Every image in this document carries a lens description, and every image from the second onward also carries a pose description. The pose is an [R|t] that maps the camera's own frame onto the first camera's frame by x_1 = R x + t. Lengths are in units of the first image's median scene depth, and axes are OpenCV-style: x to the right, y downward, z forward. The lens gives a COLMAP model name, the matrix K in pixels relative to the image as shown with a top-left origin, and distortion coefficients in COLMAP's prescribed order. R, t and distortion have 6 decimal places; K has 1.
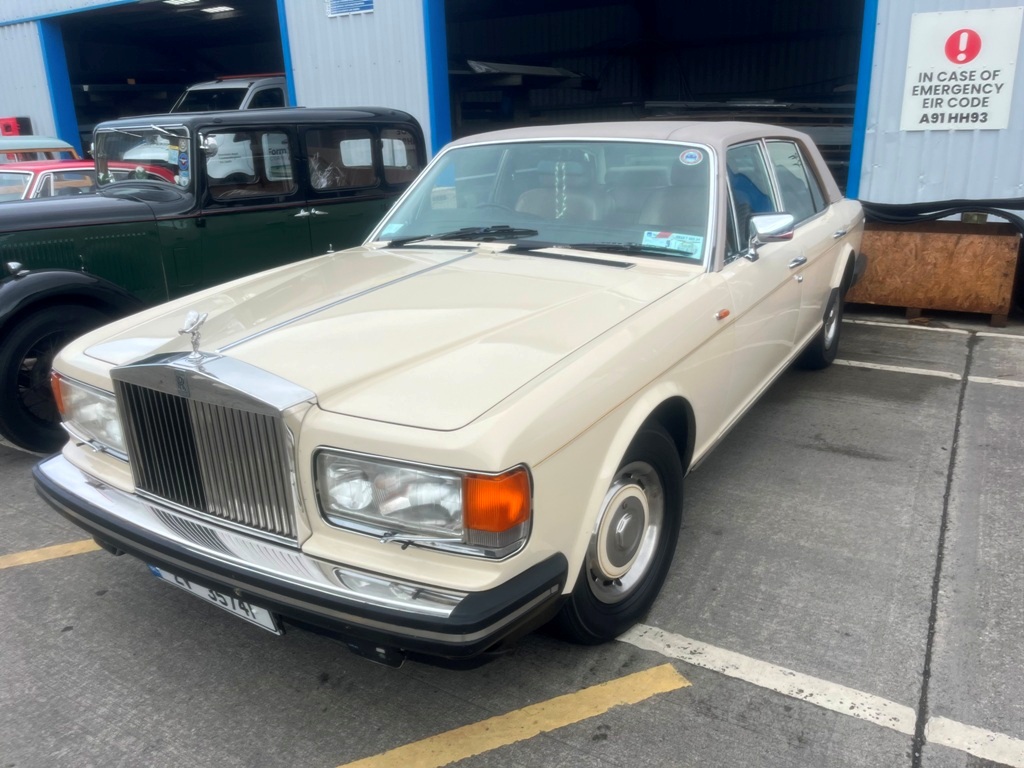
lens RADIAL K [[796.7, 0, 518.6], [0, 796.7, 394.9], [0, 0, 1]] dist [0.077442, -0.096330]
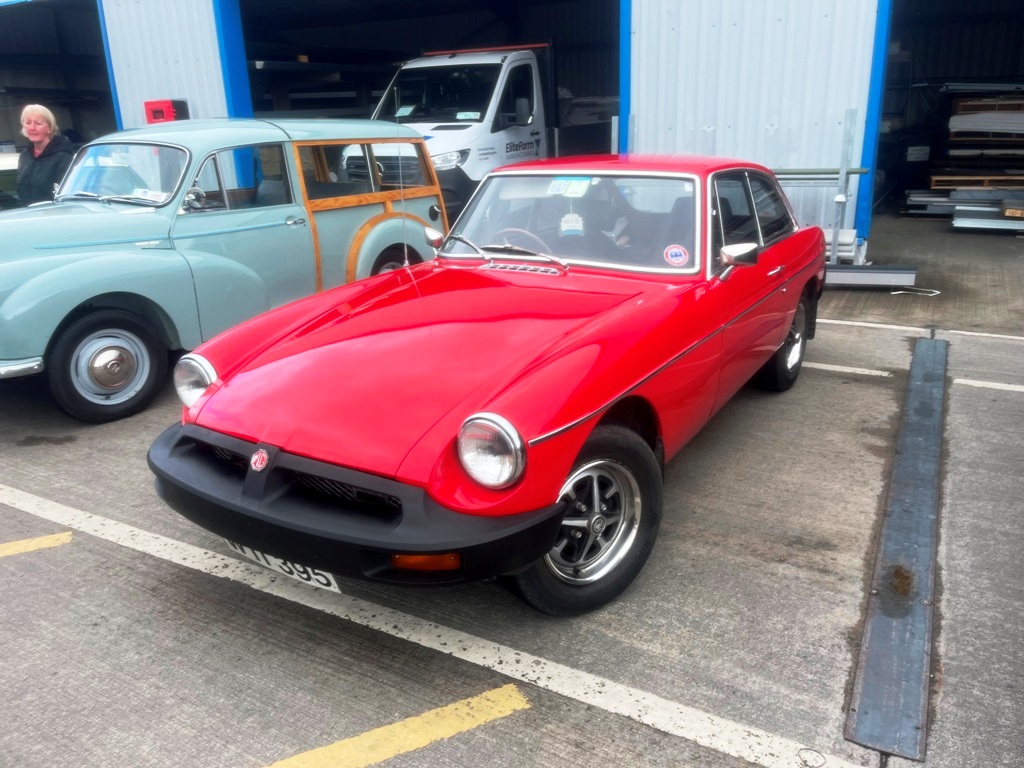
lens RADIAL K [[796.7, 0, 512.4], [0, 796.7, 379.6], [0, 0, 1]] dist [0.077442, -0.096330]
pose [[0.999056, -0.010535, 0.042156, -0.466009], [0.011156, 0.999832, -0.014515, -0.085911], [-0.041996, 0.014972, 0.999006, 0.304568]]
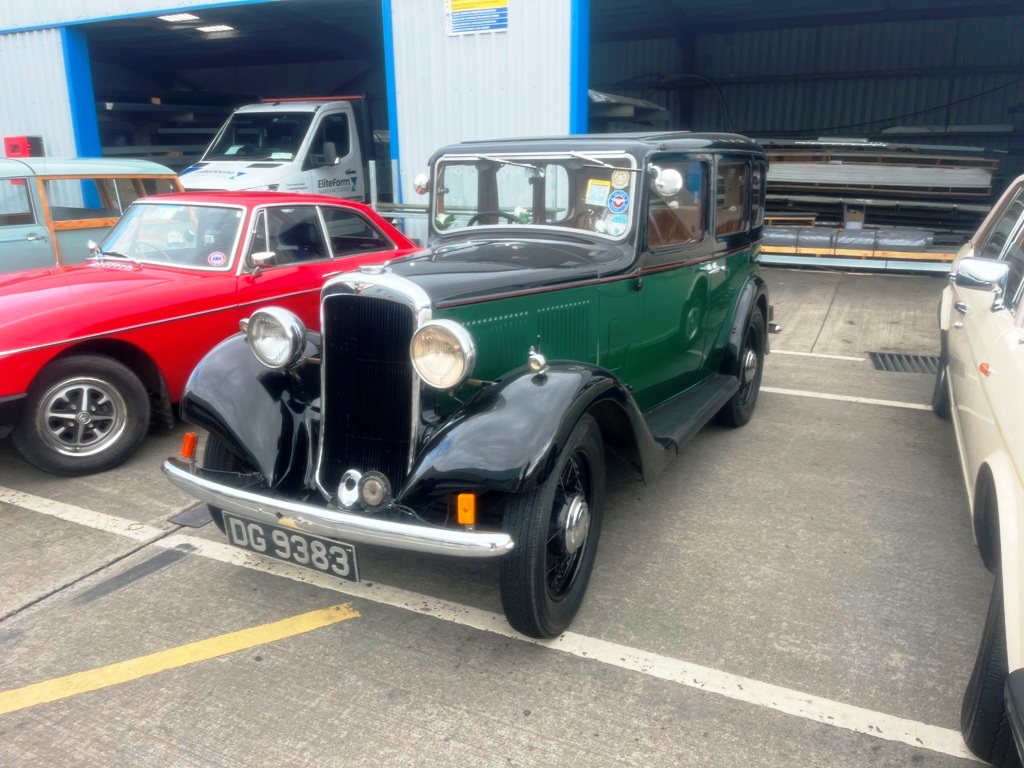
lens RADIAL K [[796.7, 0, 516.2], [0, 796.7, 386.4], [0, 0, 1]] dist [0.077442, -0.096330]
pose [[0.994895, -0.004553, 0.100817, -0.263969], [0.009429, 0.998806, -0.047937, -0.040479], [-0.100478, 0.048643, 0.993749, 0.136319]]
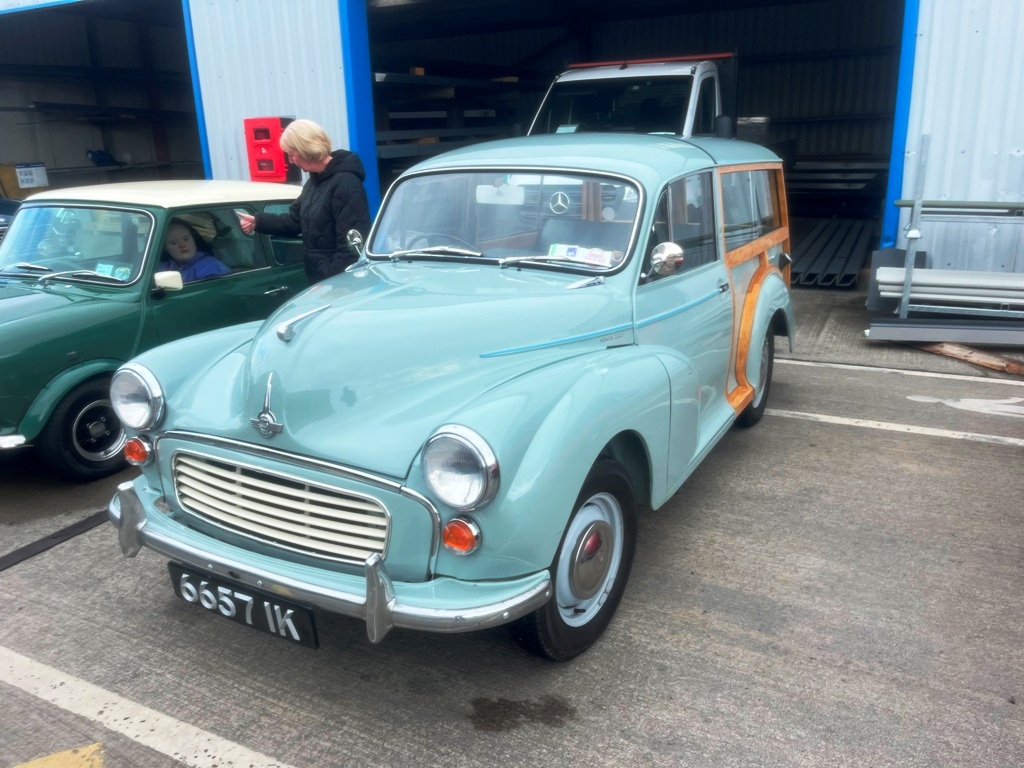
lens RADIAL K [[796.7, 0, 511.9], [0, 796.7, 376.7], [0, 0, 1]] dist [0.077442, -0.096330]
pose [[0.996163, -0.014023, 0.086382, -0.696492], [0.018109, 0.998745, -0.046699, -0.143500], [-0.085619, 0.048085, 0.995167, 0.492244]]
